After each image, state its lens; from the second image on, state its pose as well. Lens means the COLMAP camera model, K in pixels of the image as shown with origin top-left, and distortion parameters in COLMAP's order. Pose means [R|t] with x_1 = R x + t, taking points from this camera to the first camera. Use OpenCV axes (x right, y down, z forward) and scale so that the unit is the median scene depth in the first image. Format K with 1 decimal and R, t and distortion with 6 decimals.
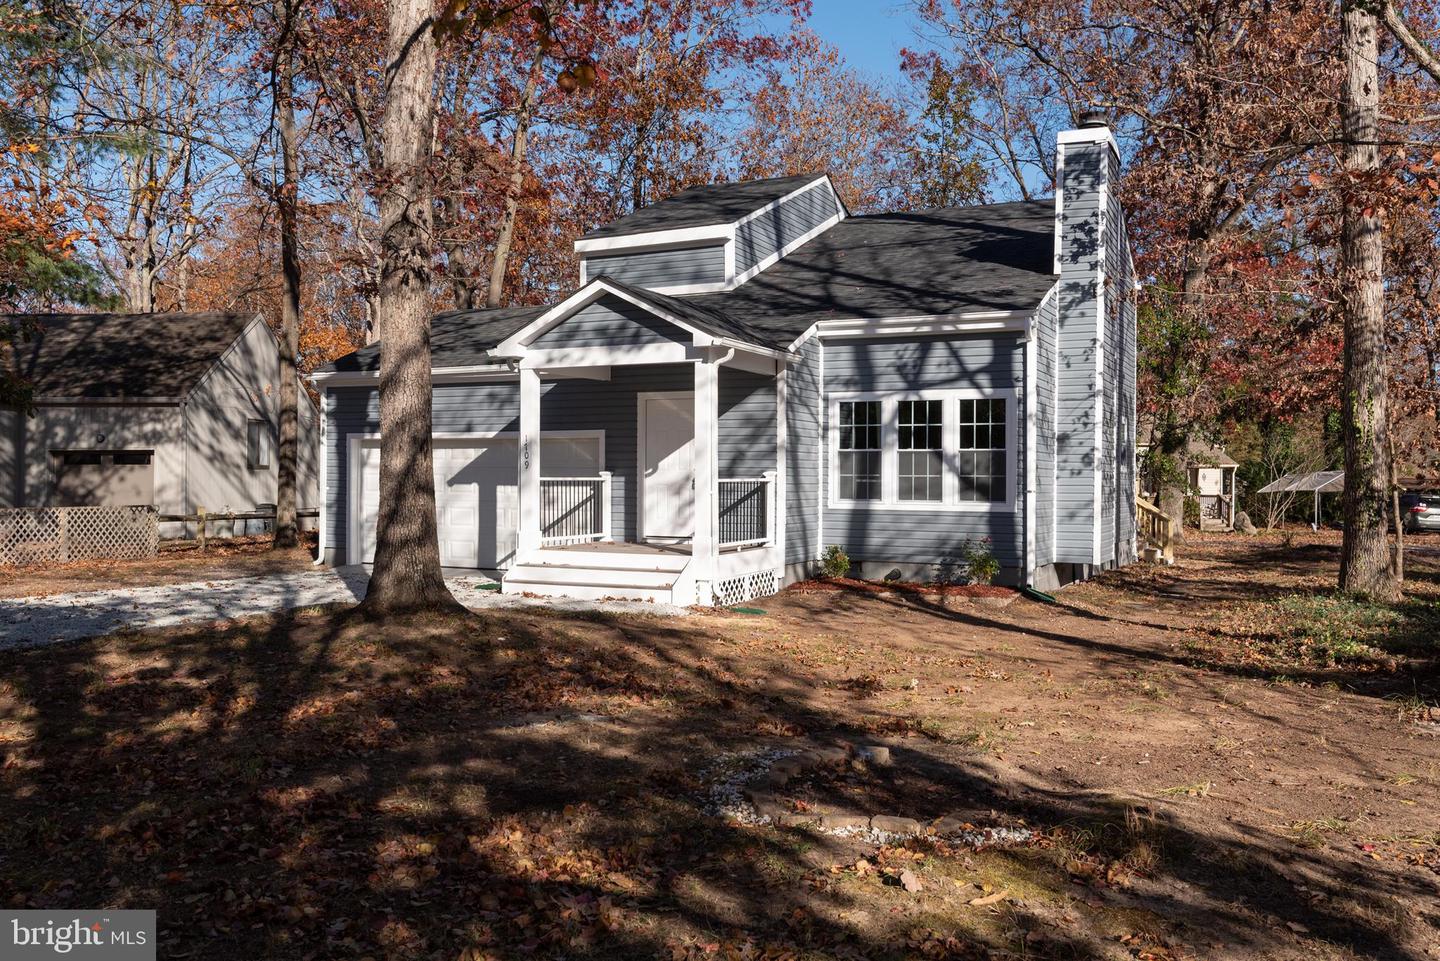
lens RADIAL K [[1229.2, 0, 719.4], [0, 1229.2, 440.2], [0, 0, 1]] dist [0.097428, -0.000131]
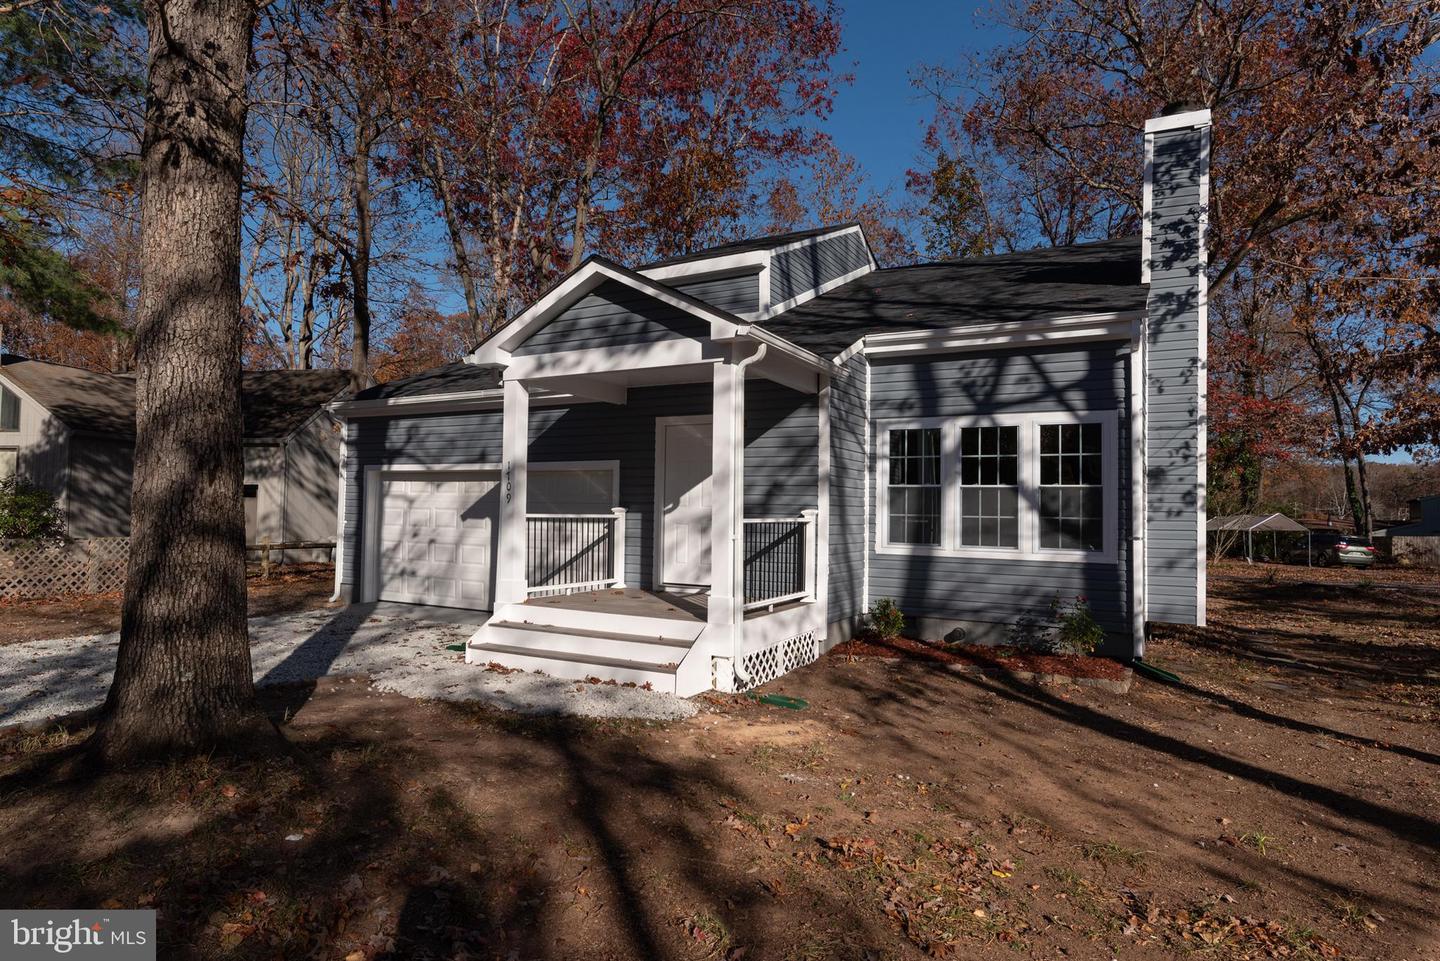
lens RADIAL K [[841.6, 0, 689.5], [0, 841.6, 451.3], [0, 0, 1]] dist [-0.003261, -0.000513]
pose [[0.996107, 0.006245, -0.087926, 0.009249], [-0.010046, 0.999031, -0.042853, 0.011212], [0.087573, 0.043570, 0.995205, 0.411187]]
